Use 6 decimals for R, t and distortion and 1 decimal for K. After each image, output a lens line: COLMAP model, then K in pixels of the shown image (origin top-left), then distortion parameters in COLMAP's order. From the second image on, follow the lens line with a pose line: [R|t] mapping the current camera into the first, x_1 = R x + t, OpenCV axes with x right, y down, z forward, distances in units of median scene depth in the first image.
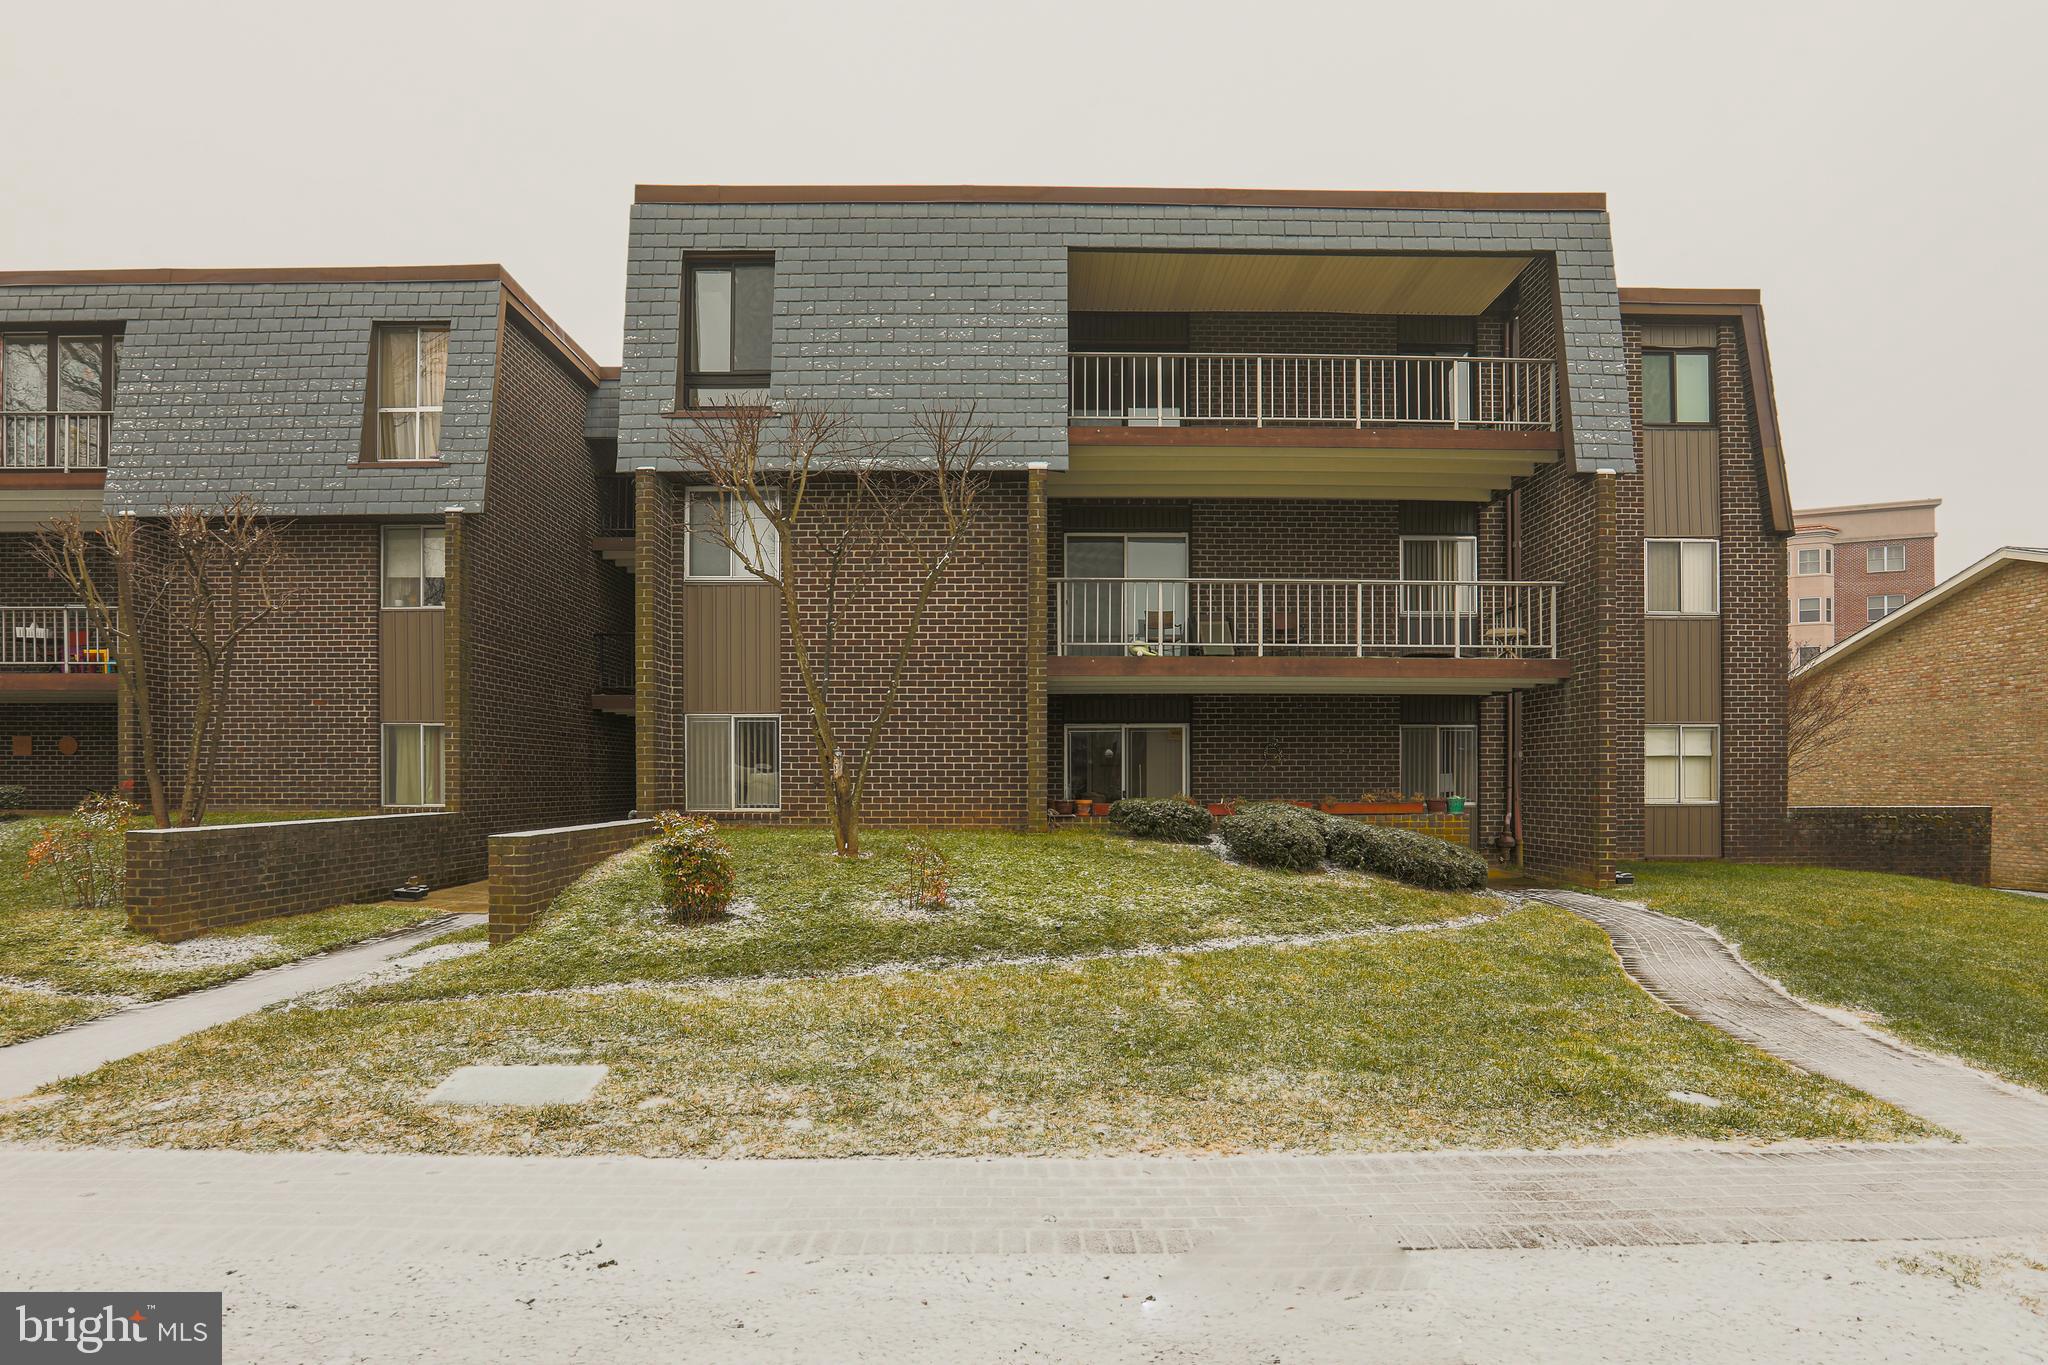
lens RADIAL K [[968.9, 0, 978.9], [0, 968.9, 818.2], [0, 0, 1]] dist [-0.012173, 0.000610]
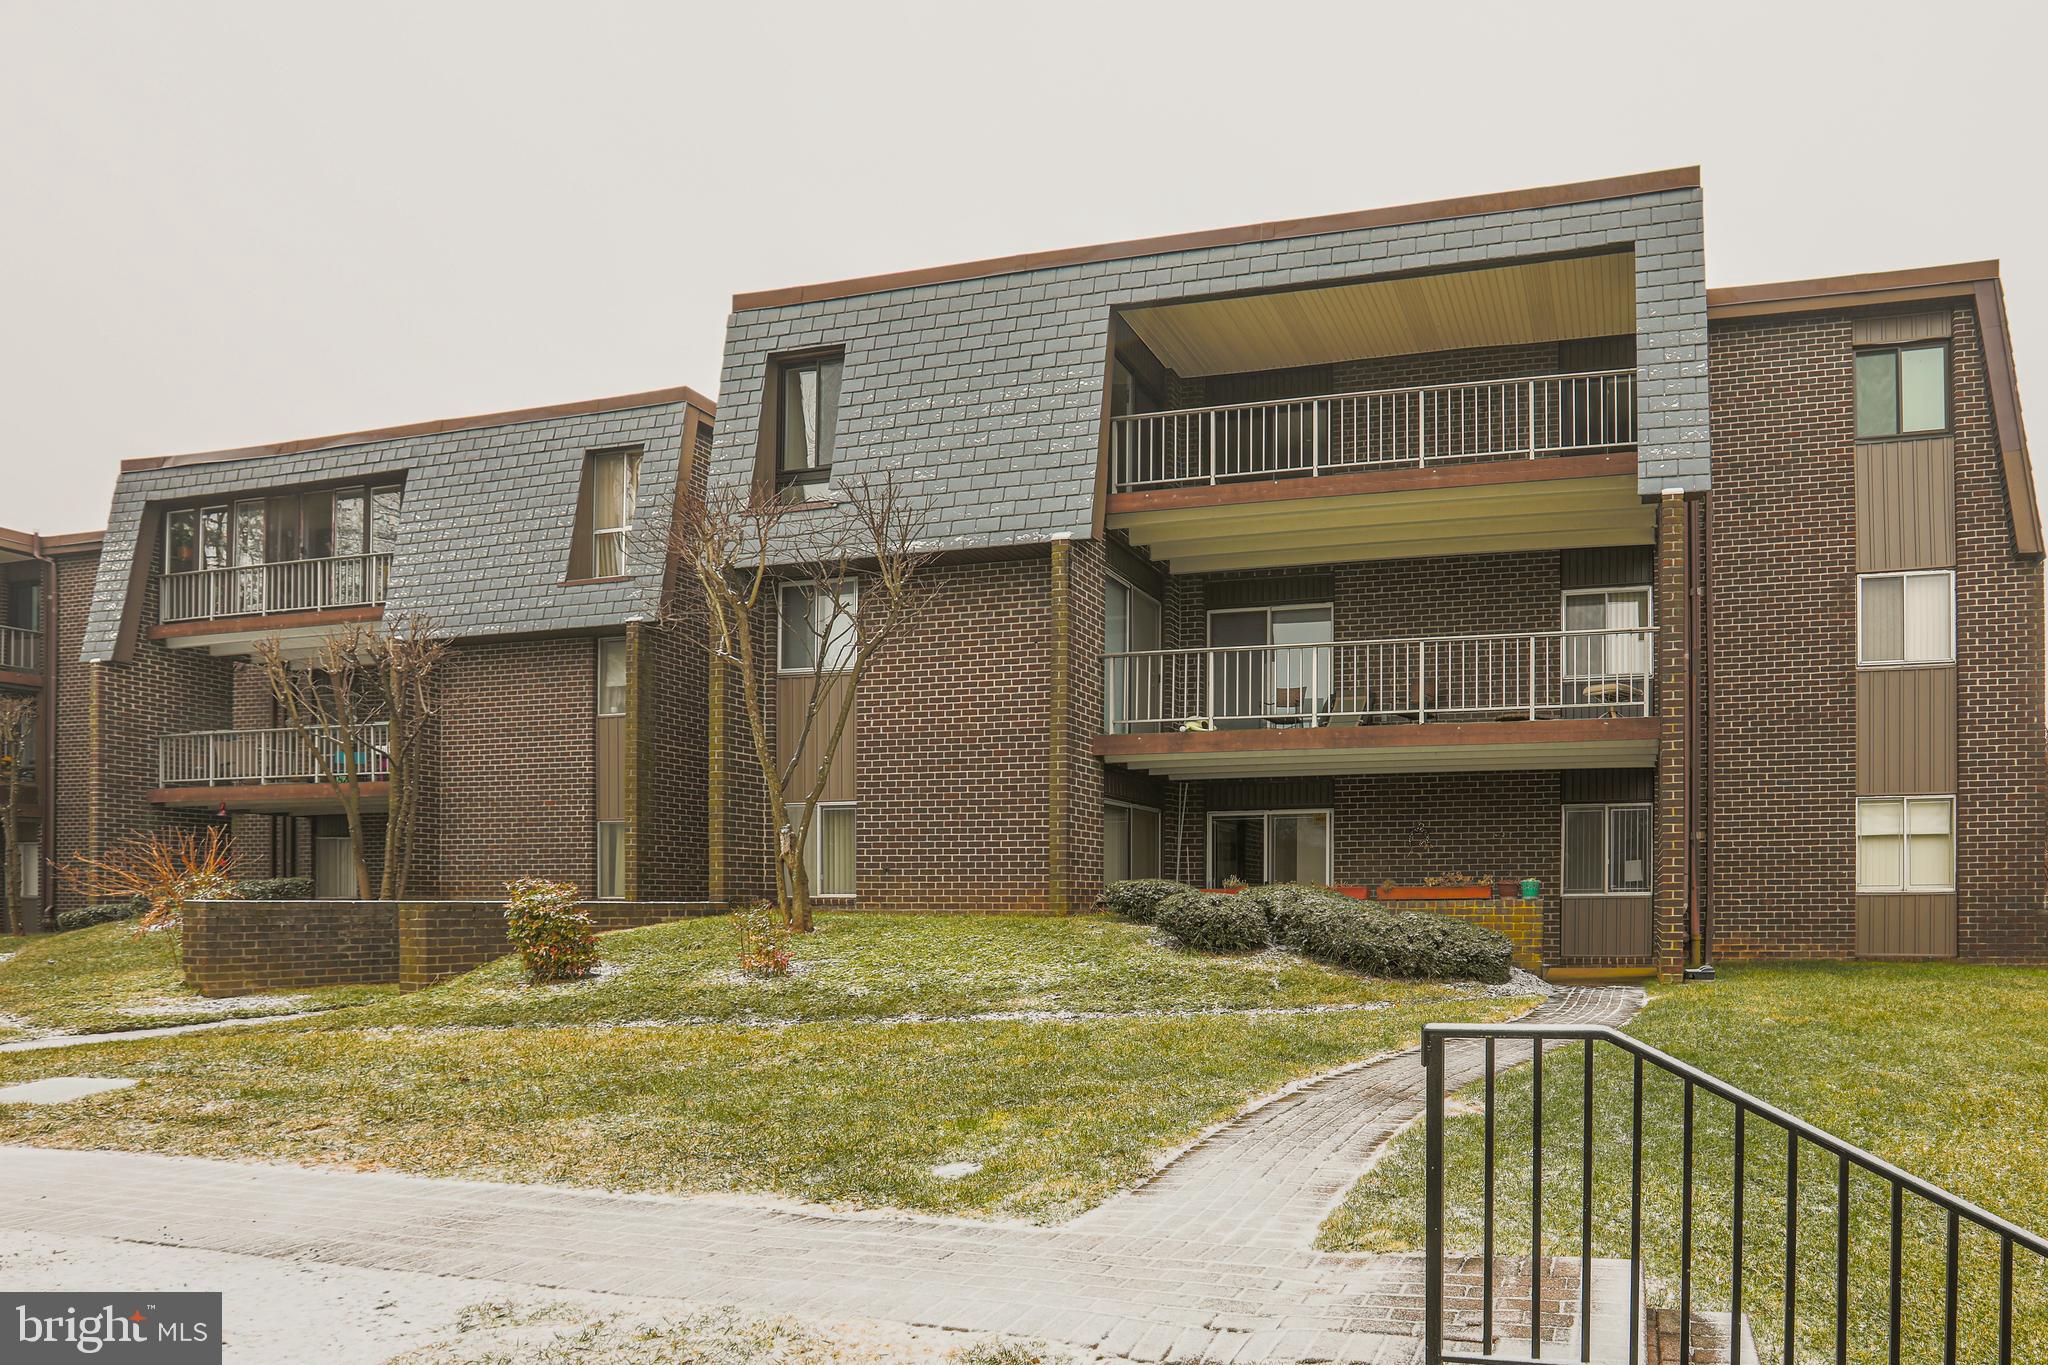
lens RADIAL K [[1001.0, 0, 1123.6], [0, 1001.0, 921.9], [0, 0, 1]] dist [0.010813, -0.018667]
pose [[0.978639, 0.006974, -0.205466, 0.292320], [-0.007951, 0.999961, -0.003929, 0.021504], [0.205431, 0.005479, 0.978656, 0.030562]]
